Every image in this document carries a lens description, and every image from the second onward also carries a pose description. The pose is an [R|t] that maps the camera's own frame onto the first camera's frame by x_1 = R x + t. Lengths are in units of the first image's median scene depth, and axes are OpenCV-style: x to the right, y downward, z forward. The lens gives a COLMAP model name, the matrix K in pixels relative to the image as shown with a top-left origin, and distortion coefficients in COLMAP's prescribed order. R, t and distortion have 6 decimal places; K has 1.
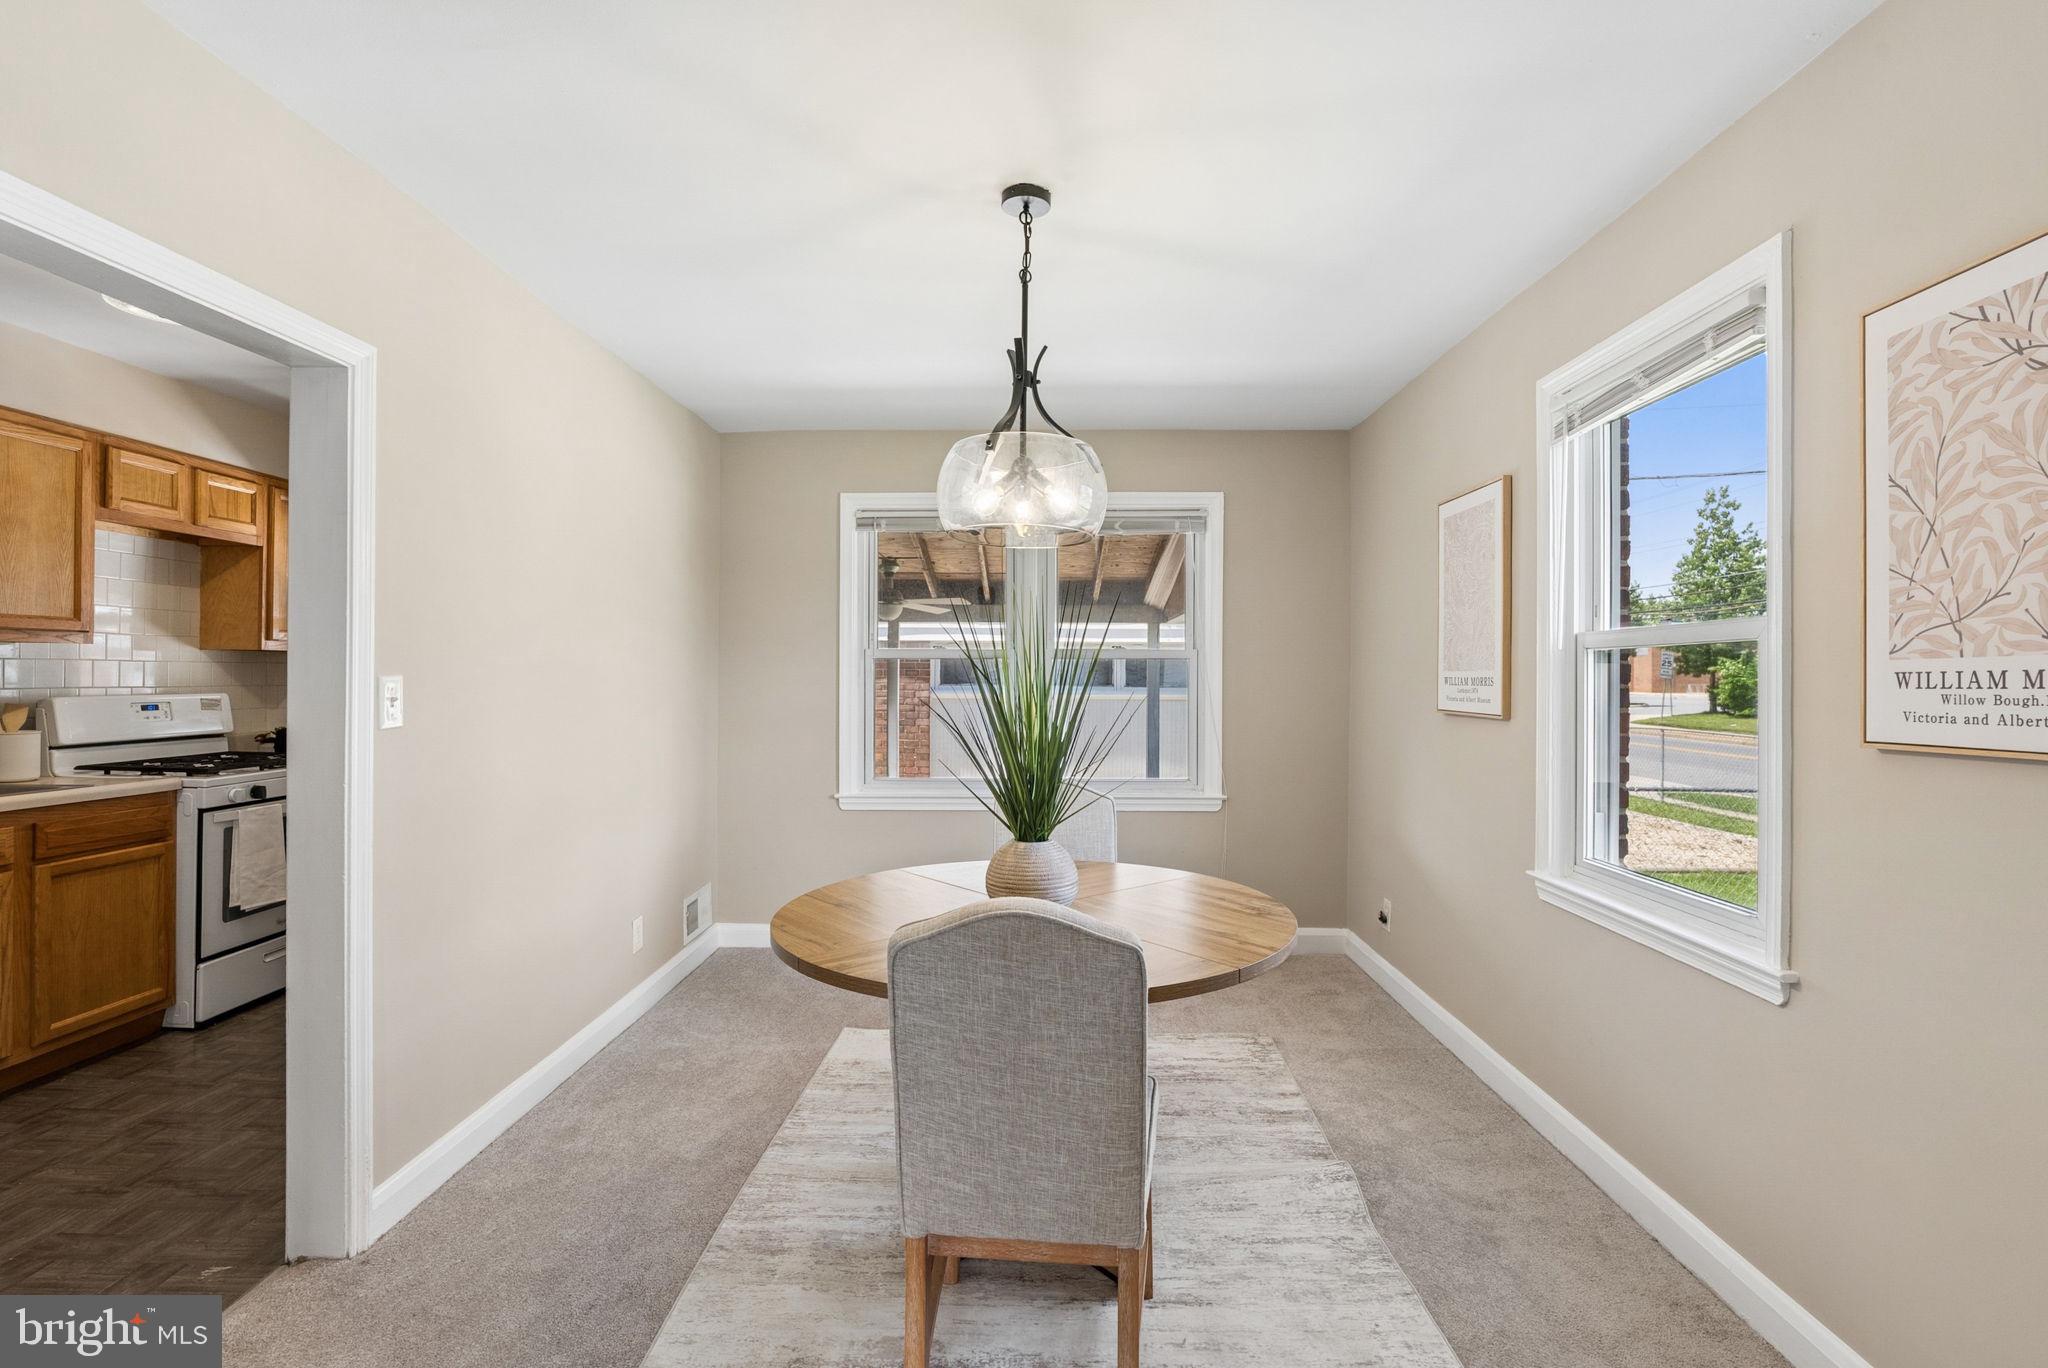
lens RADIAL K [[959.1, 0, 1016.5], [0, 959.1, 671.1], [0, 0, 1]] dist [-0.005859, 0.000177]
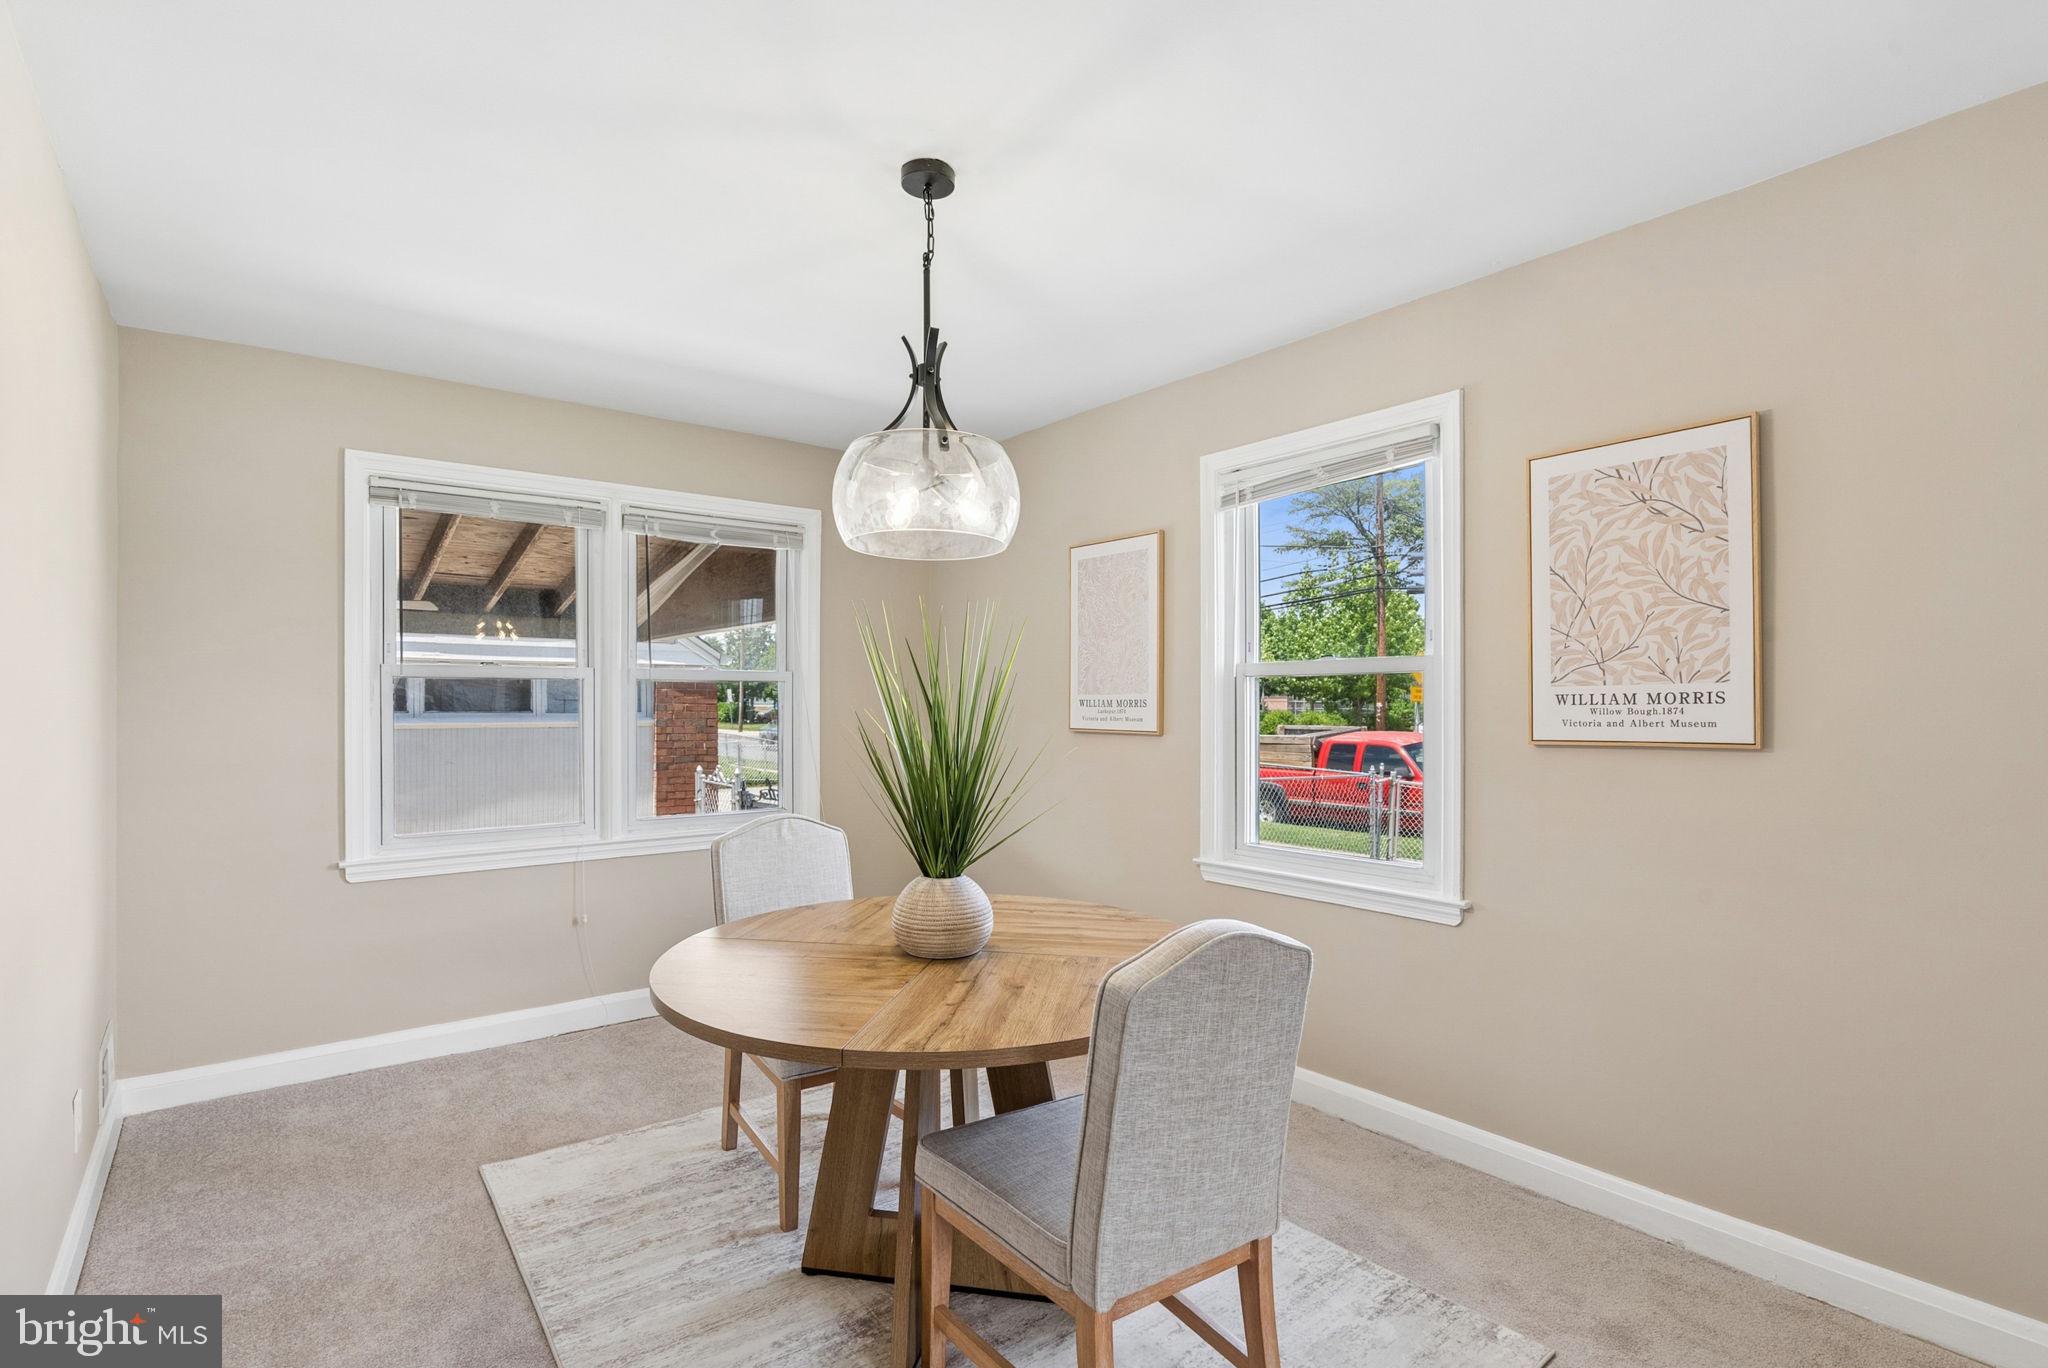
lens RADIAL K [[976.2, 0, 993.3], [0, 976.2, 694.1], [0, 0, 1]] dist [-0.011161, 0.000639]
pose [[0.777940, 0.001318, 0.628337, -0.796919], [-0.000895, 0.999999, -0.000990, 0.003018], [-0.628338, 0.000208, 0.777941, 0.352863]]
